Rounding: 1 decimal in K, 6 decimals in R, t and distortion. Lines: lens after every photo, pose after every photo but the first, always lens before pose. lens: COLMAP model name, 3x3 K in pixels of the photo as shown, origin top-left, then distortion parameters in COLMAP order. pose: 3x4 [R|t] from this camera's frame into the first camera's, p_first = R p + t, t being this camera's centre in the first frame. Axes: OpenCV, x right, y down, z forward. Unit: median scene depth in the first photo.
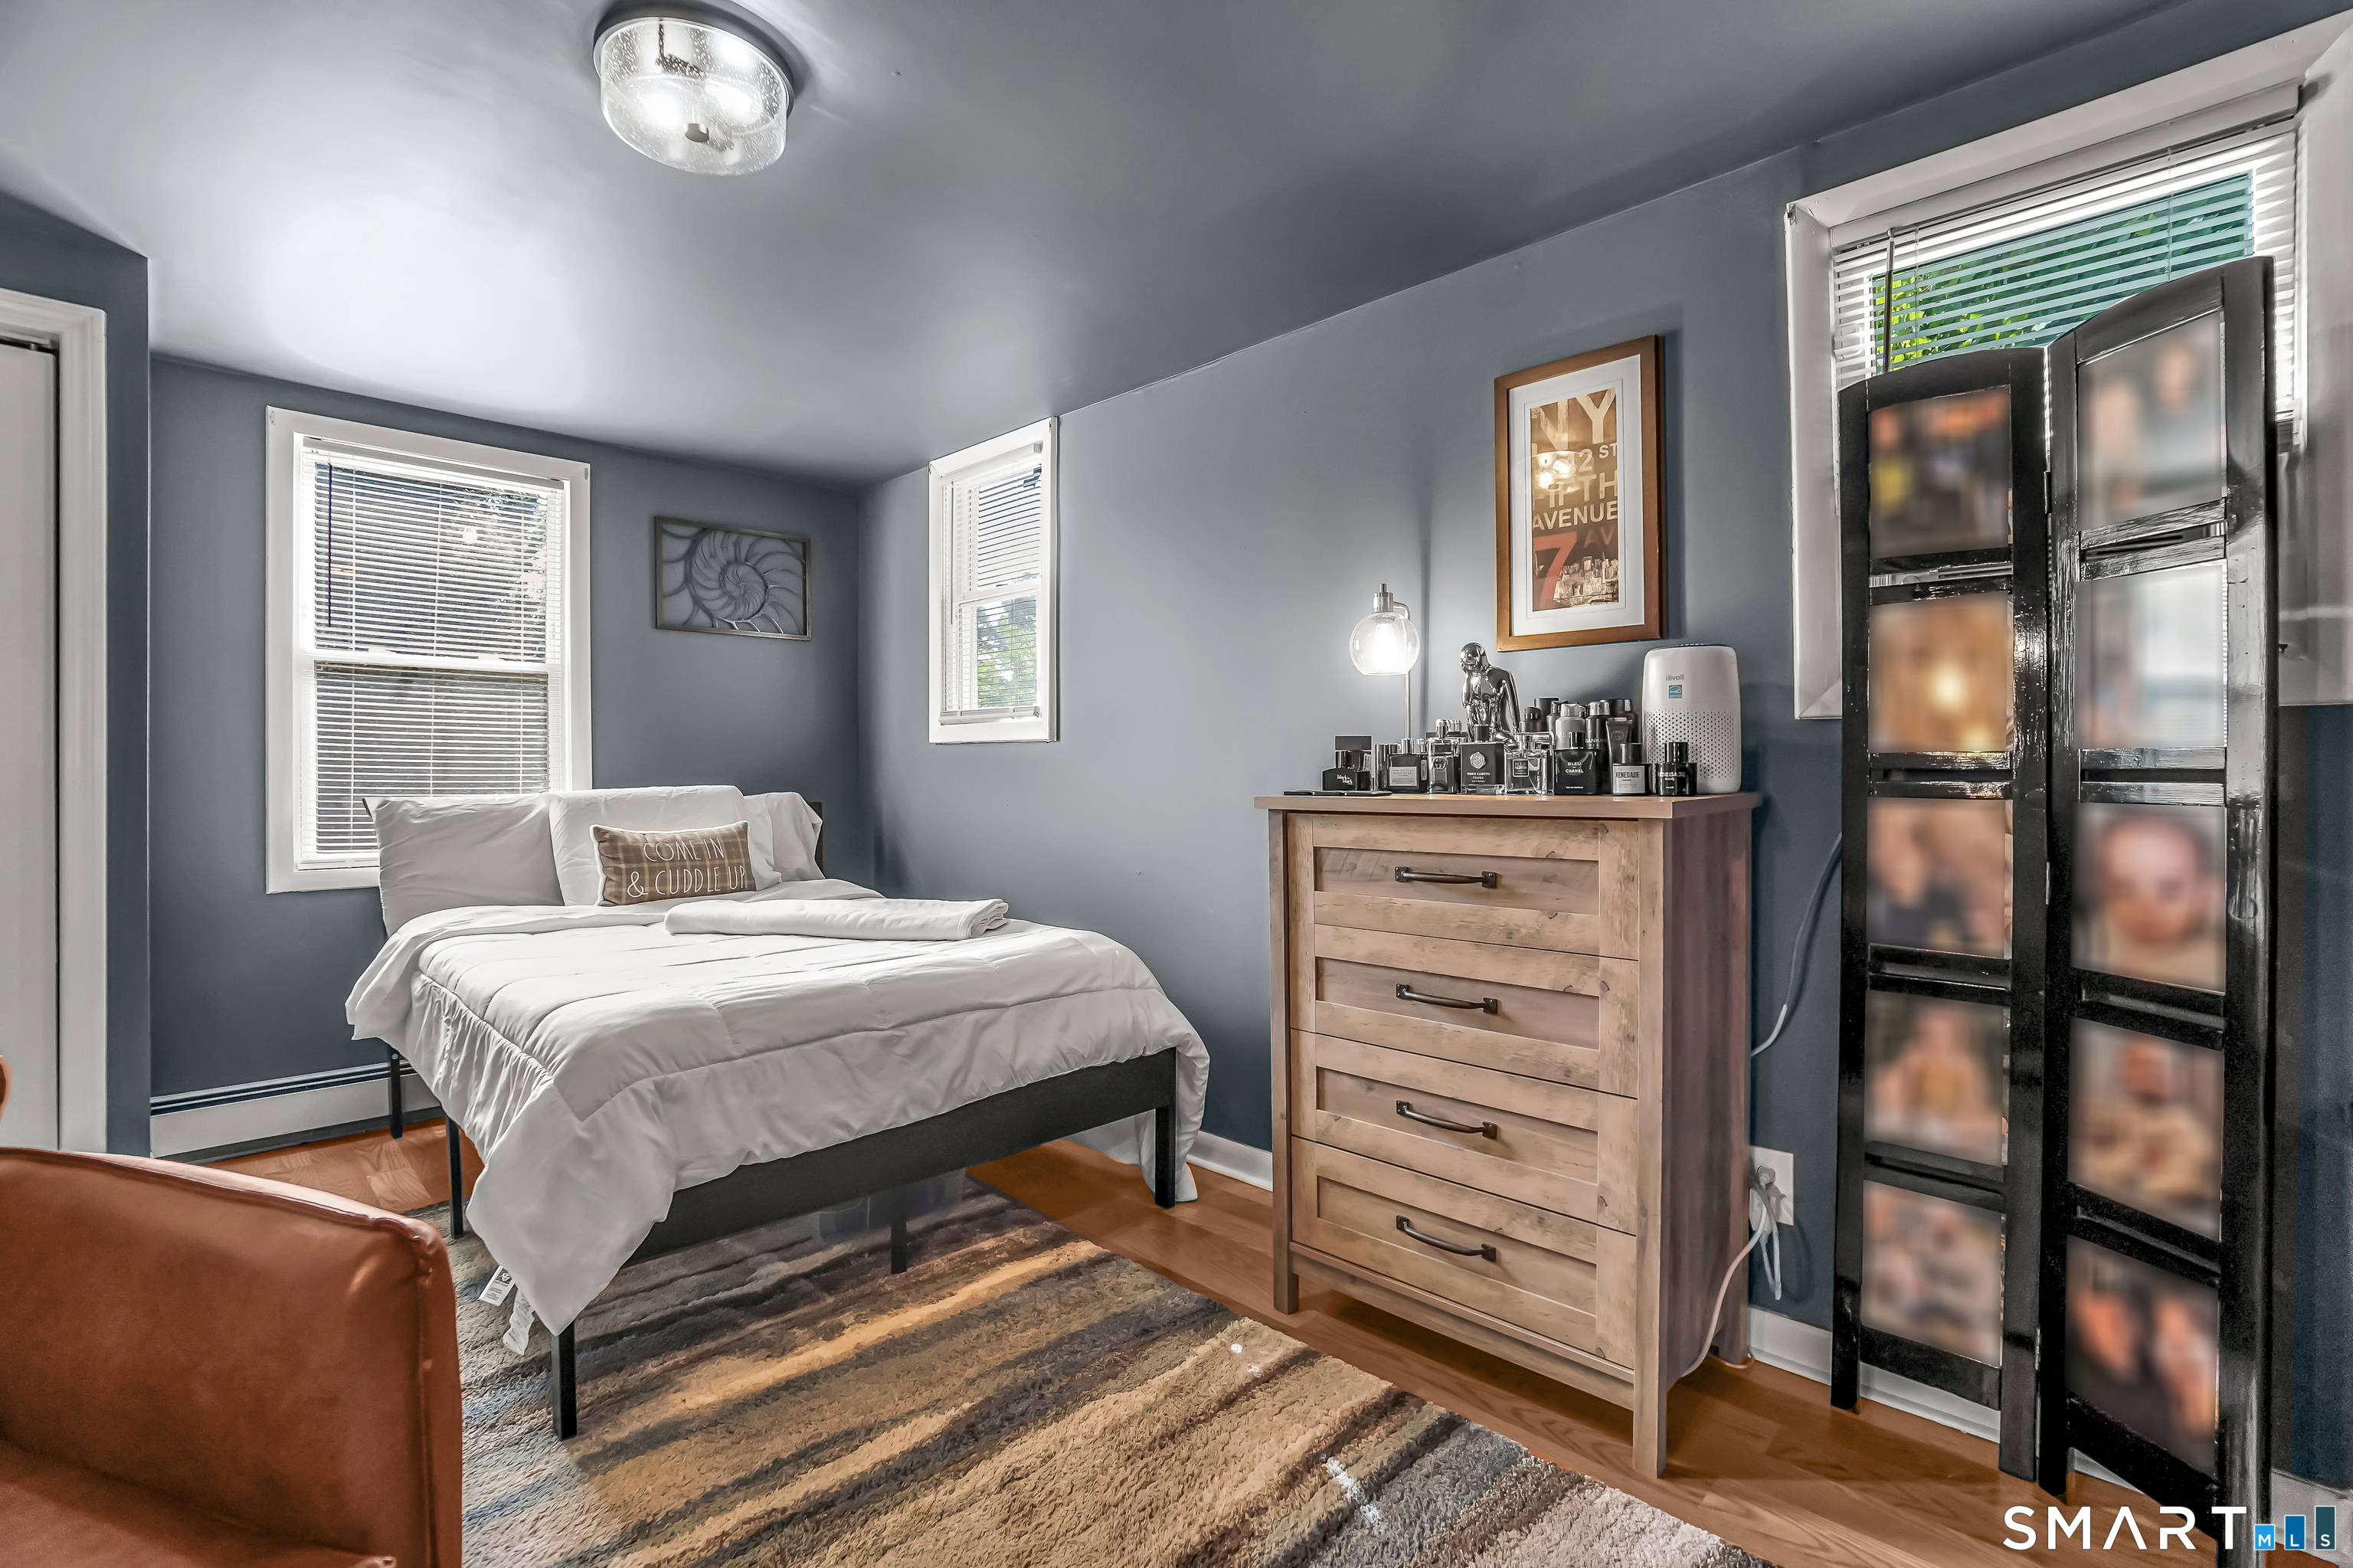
lens RADIAL K [[1067.8, 0, 1170.9], [0, 1067.8, 735.9], [0, 0, 1]] dist [-0.057555, 0.019253]
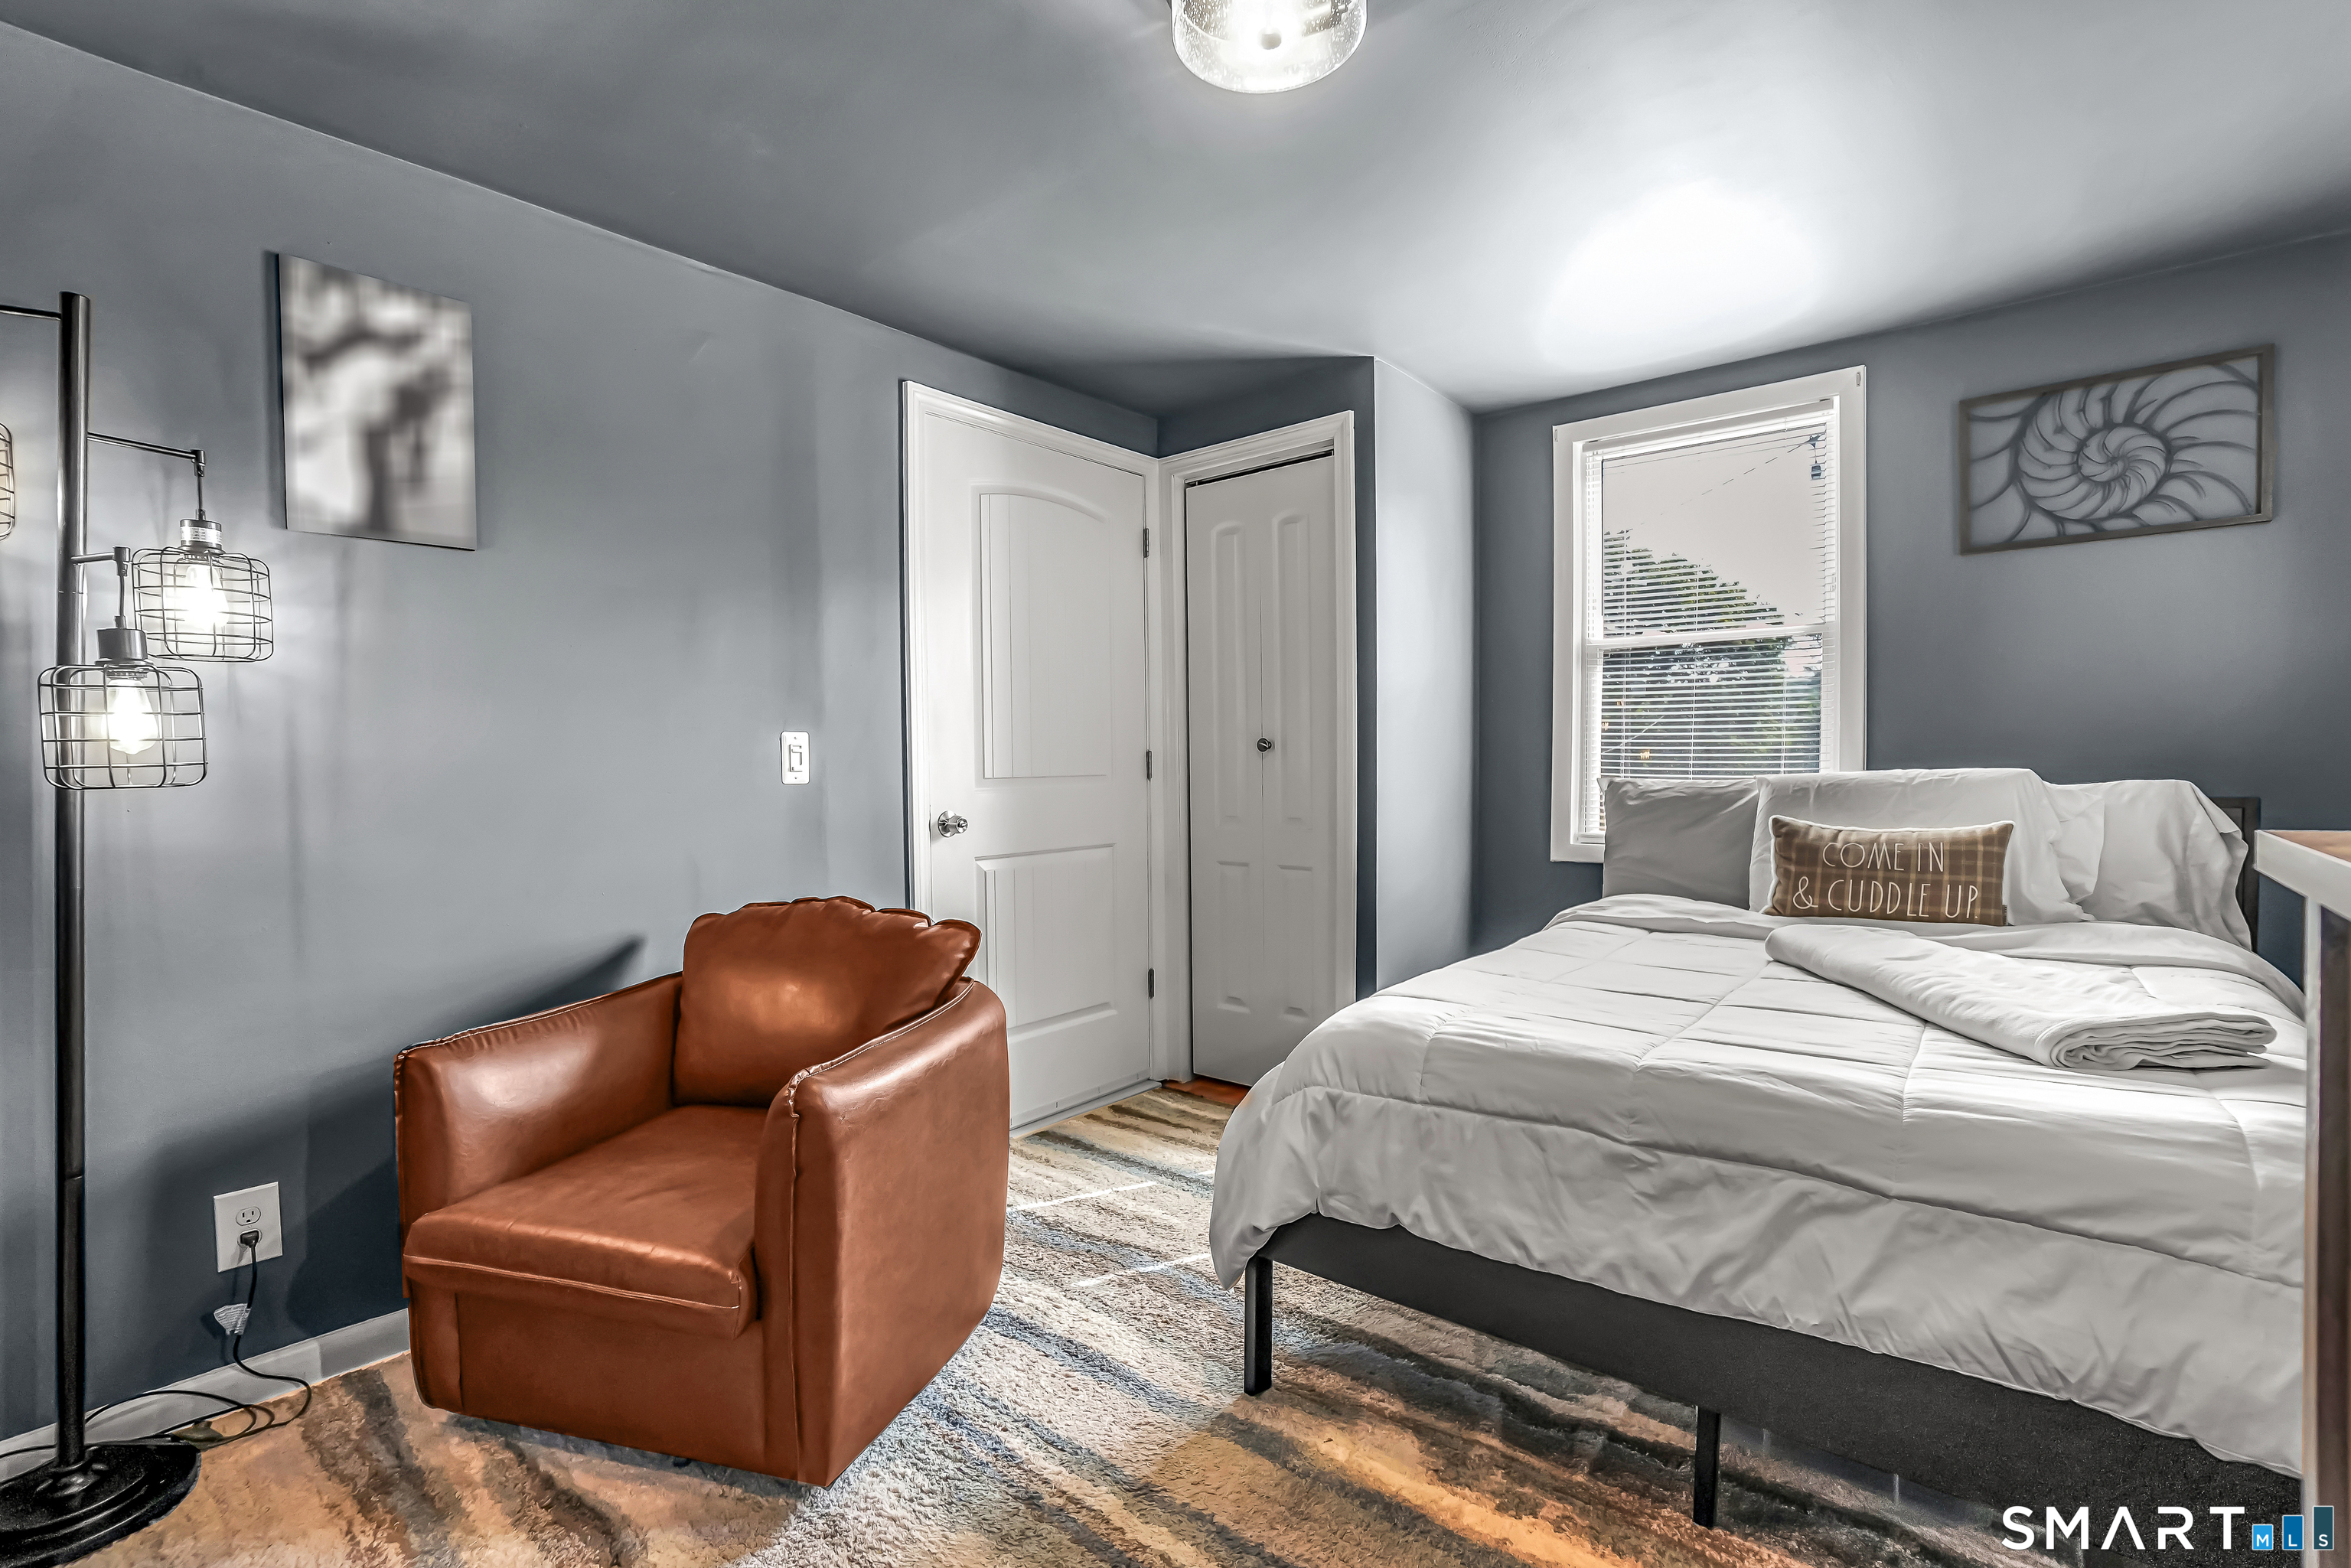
lens RADIAL K [[1094.2, 0, 1175.5], [0, 1094.2, 784.0], [0, 0, 1]] dist [-0.054943, 0.021039]
pose [[0.076729, 0.026247, -0.996706, 0.266280], [0.047168, 0.998439, 0.029924, 0.012410], [0.995936, -0.049309, 0.075371, 0.474367]]
